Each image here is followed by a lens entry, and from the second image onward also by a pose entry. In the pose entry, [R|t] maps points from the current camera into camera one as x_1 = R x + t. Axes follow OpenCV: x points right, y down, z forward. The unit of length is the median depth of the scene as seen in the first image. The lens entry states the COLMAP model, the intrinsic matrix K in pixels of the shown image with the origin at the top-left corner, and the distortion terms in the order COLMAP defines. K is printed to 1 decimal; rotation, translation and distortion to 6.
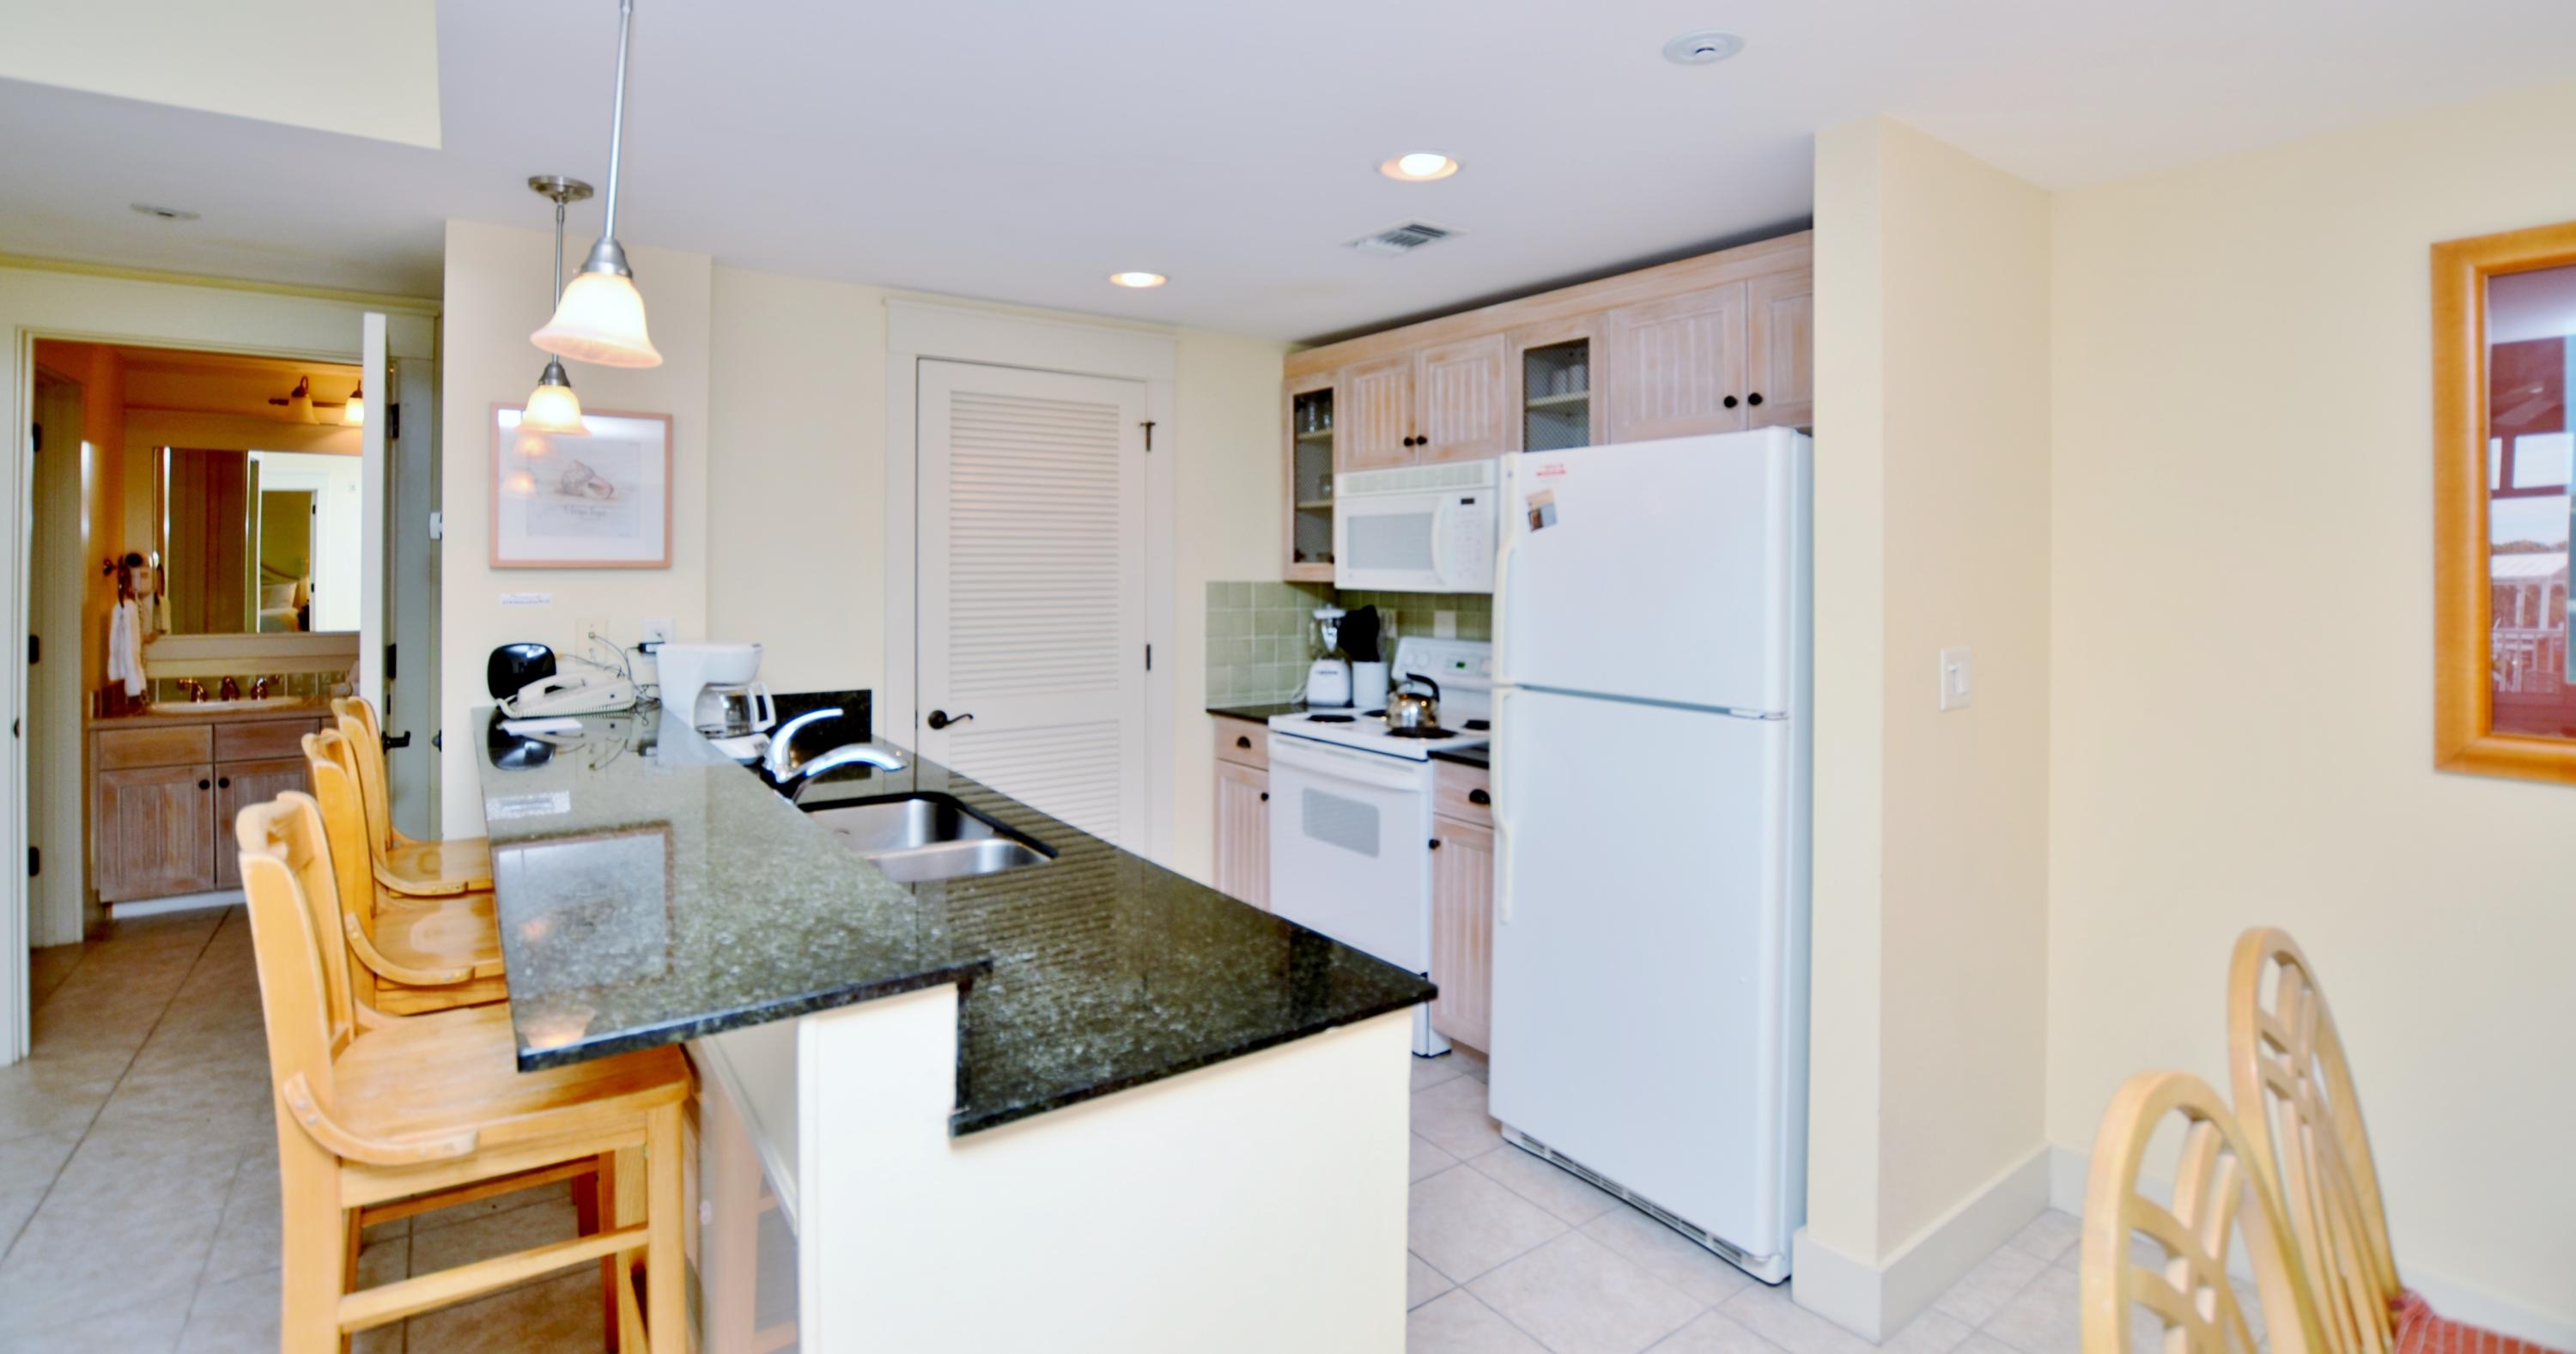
lens RADIAL K [[1167.3, 0, 1283.3], [0, 1167.3, 556.5], [0, 0, 1]] dist [-0.024221, -0.000307]
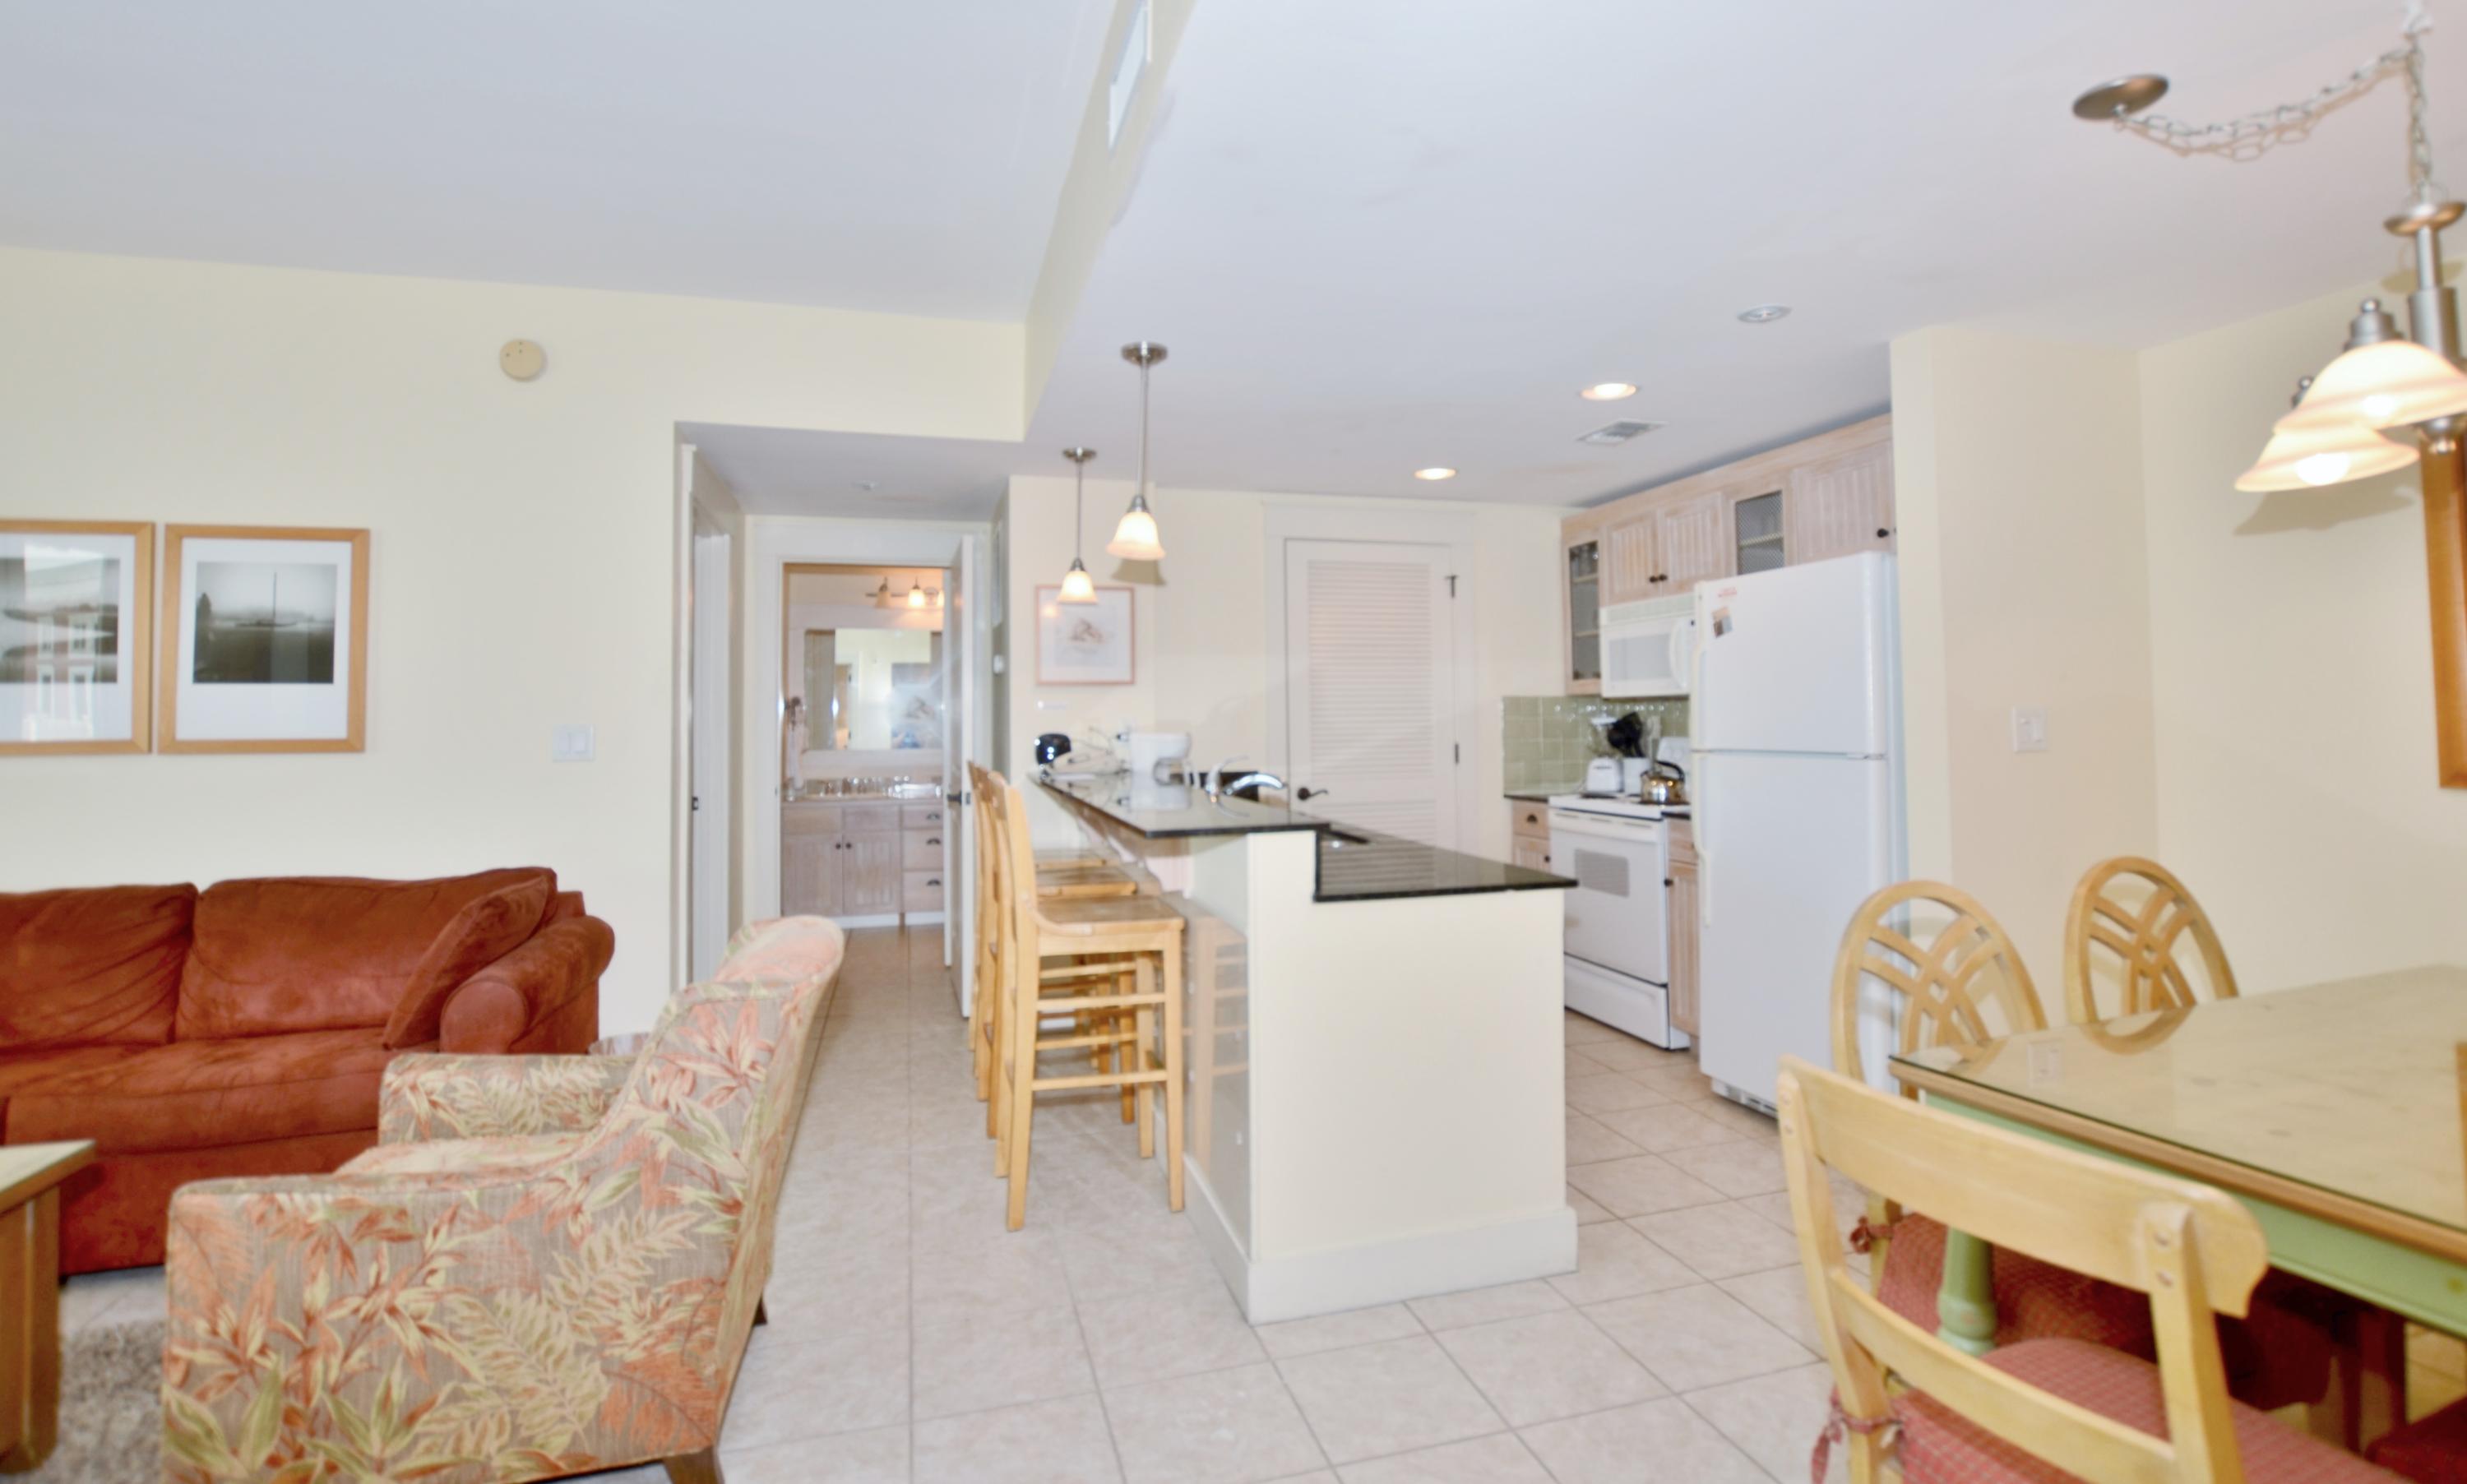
lens RADIAL K [[1161.0, 0, 1244.6], [0, 1161.0, 684.9], [0, 0, 1]] dist [-0.023875, 0.000065]
pose [[0.943942, -0.026620, -0.329036, 0.123473], [0.017289, 0.999362, -0.031254, 0.061405], [0.329658, 0.023813, 0.943800, -0.426649]]
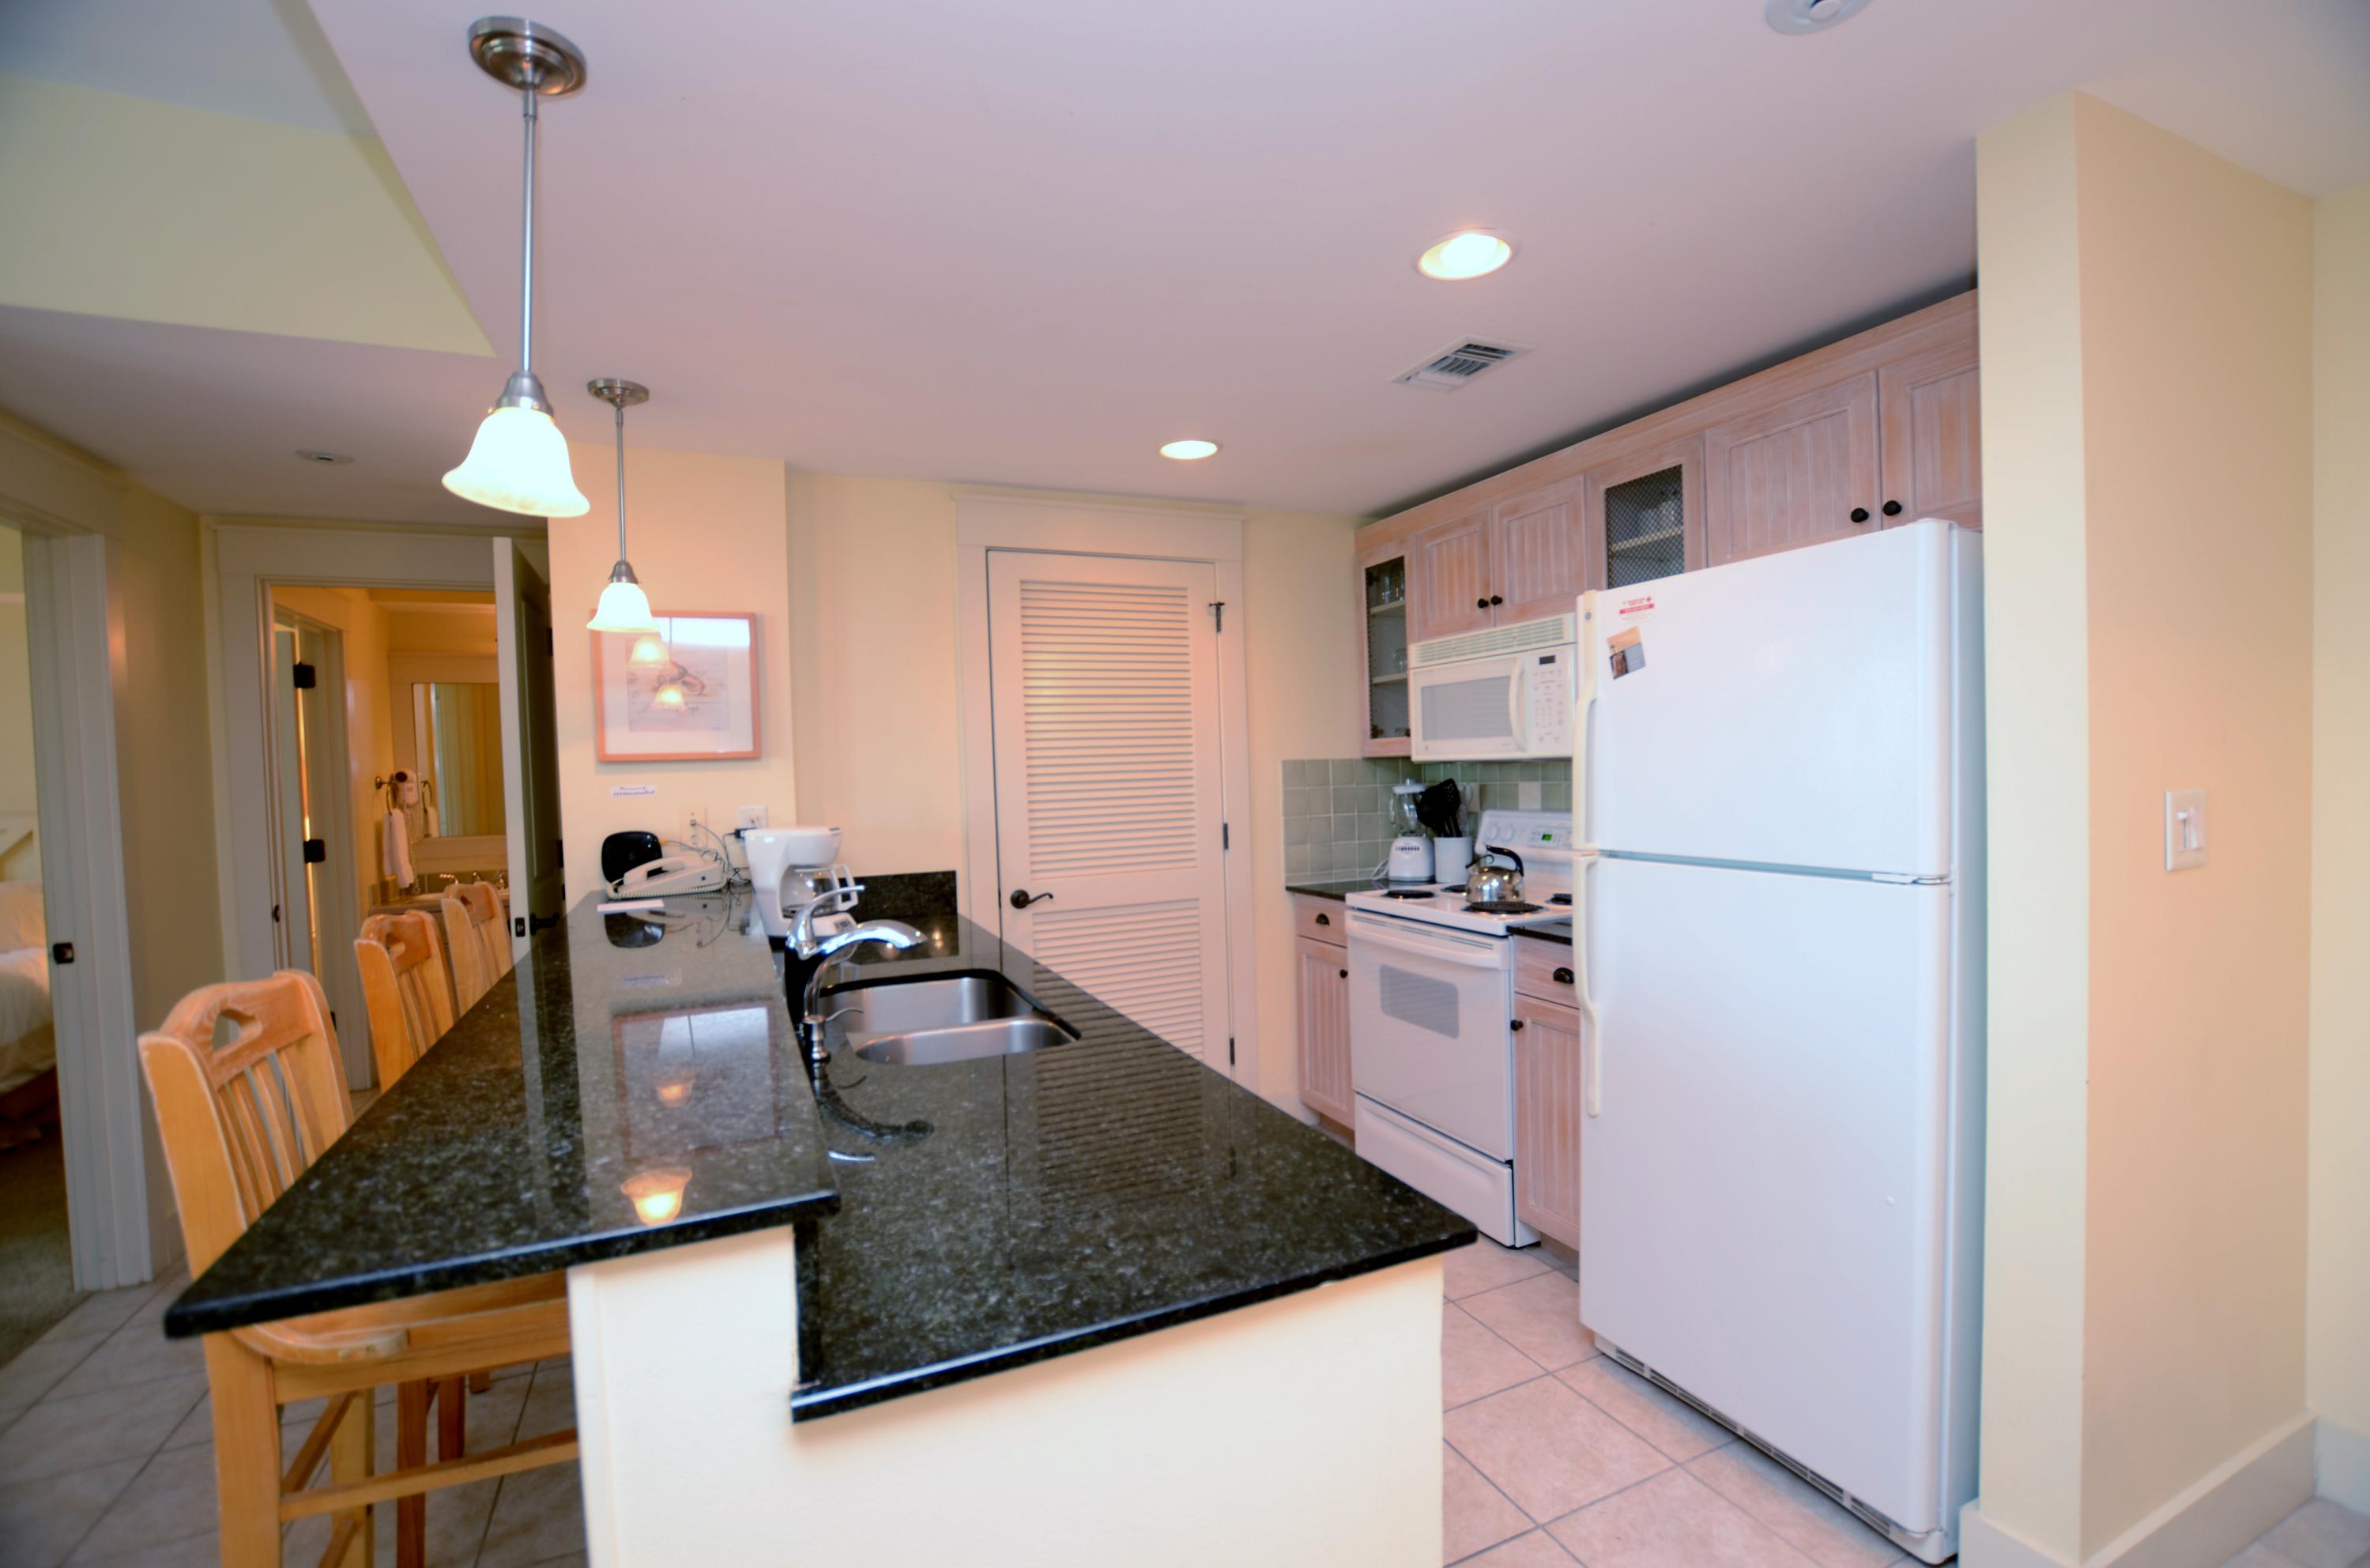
lens RADIAL K [[1035.3, 0, 1191.2], [0, 1035.3, 798.3], [0, 0, 1]] dist [-0.025470, 0.001719]
pose [[0.979951, -0.027646, -0.197310, 0.045206], [0.035193, 0.998773, 0.034844, 0.028196], [0.196104, -0.041090, 0.979722, 0.154409]]
